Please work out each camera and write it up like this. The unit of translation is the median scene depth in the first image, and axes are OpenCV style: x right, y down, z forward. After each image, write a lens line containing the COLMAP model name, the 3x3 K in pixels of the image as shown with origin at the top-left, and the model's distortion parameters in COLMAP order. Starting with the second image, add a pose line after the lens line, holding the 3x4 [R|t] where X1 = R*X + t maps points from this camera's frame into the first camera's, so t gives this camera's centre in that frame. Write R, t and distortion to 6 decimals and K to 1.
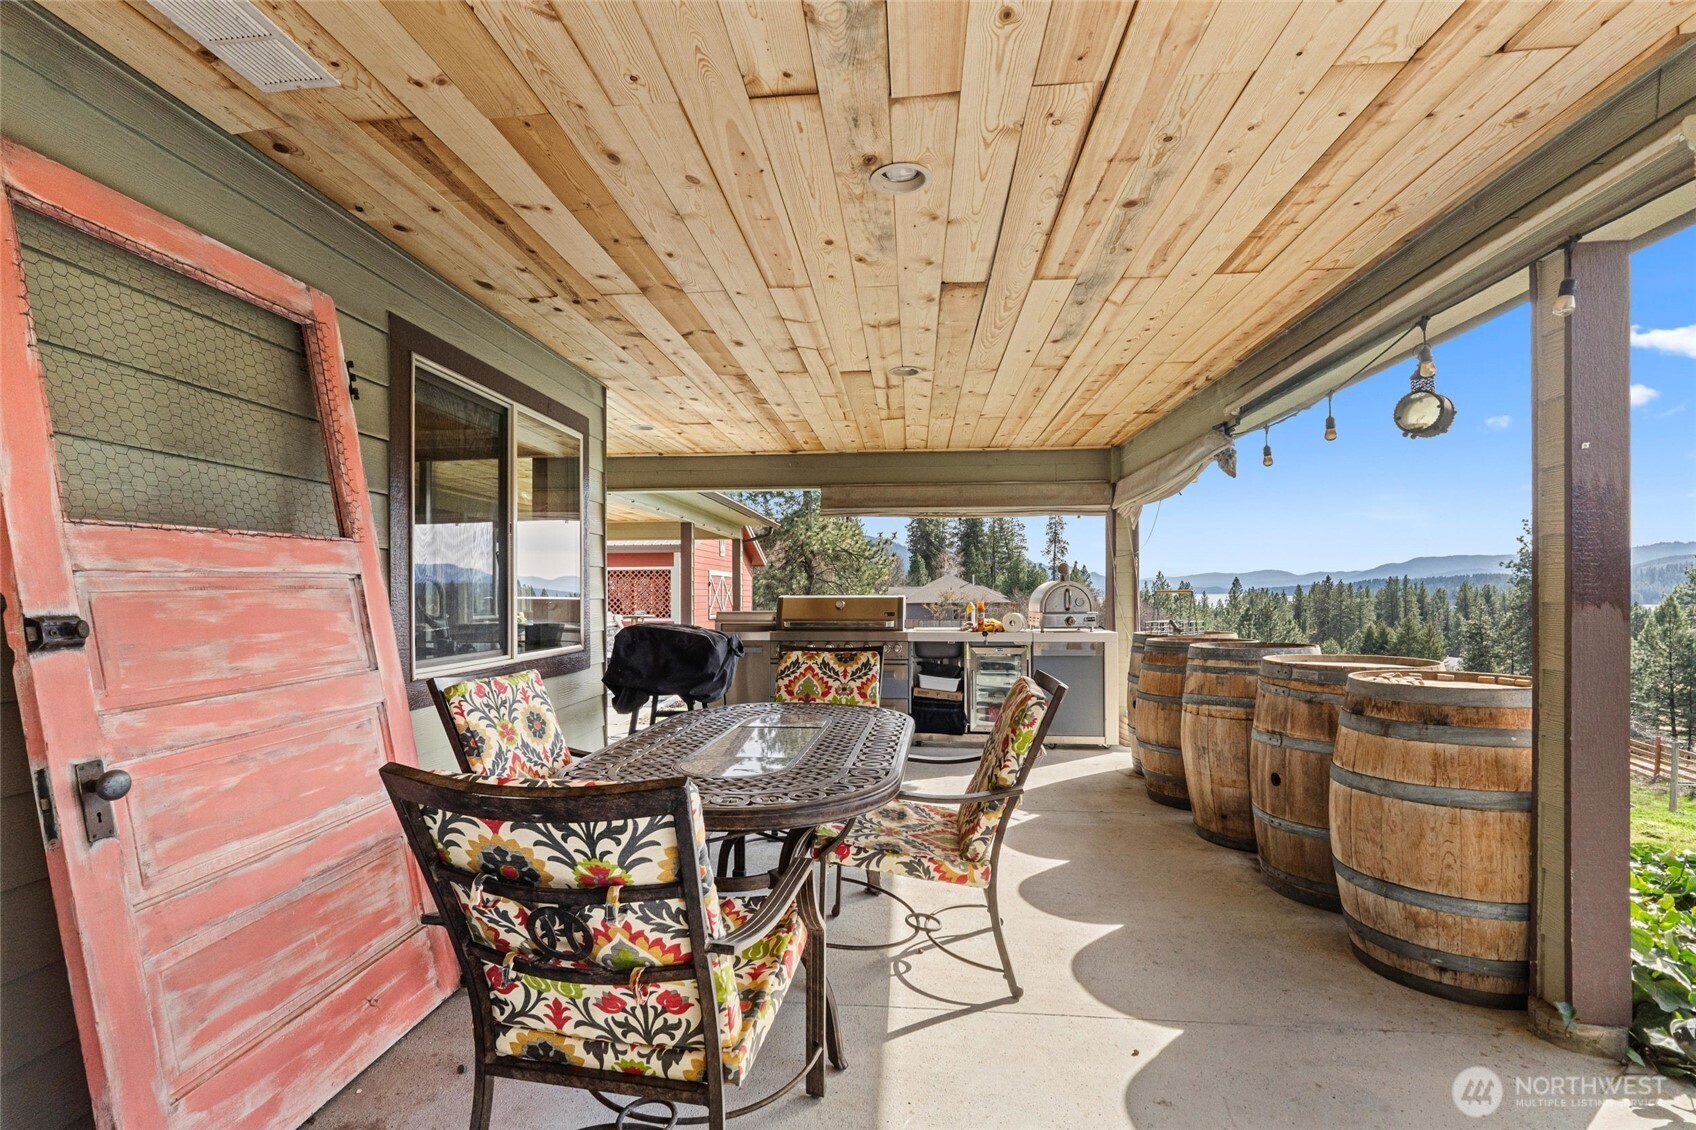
lens RADIAL K [[794.2, 0, 845.5], [0, 794.2, 594.4], [0, 0, 1]] dist [0.000078, -0.000004]
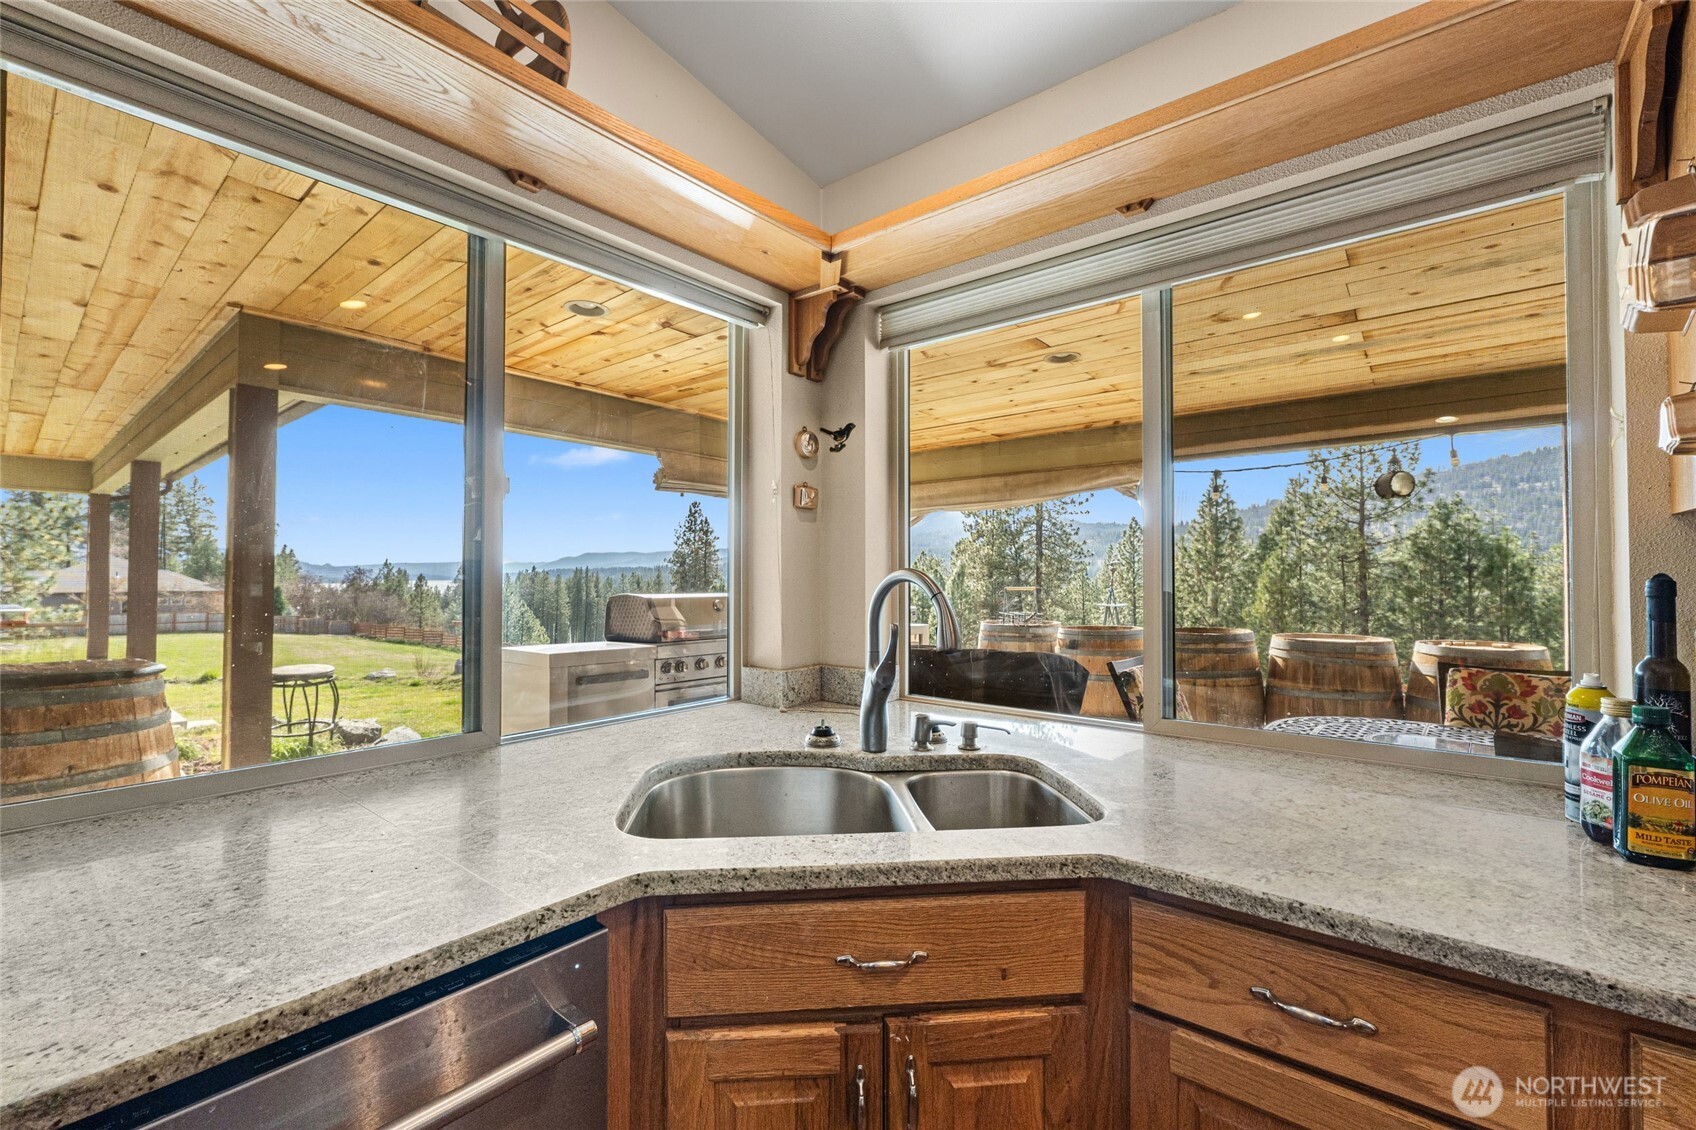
lens RADIAL K [[714.4, 0, 848.0], [0, 714.4, 565.0], [0, 0, 1]] dist [-0.000277, -0.000055]
pose [[0.566498, 0.020482, 0.823808, -1.016704], [-0.002222, 0.999725, -0.023328, -0.021334], [-0.824060, 0.011385, 0.566388, 0.985353]]
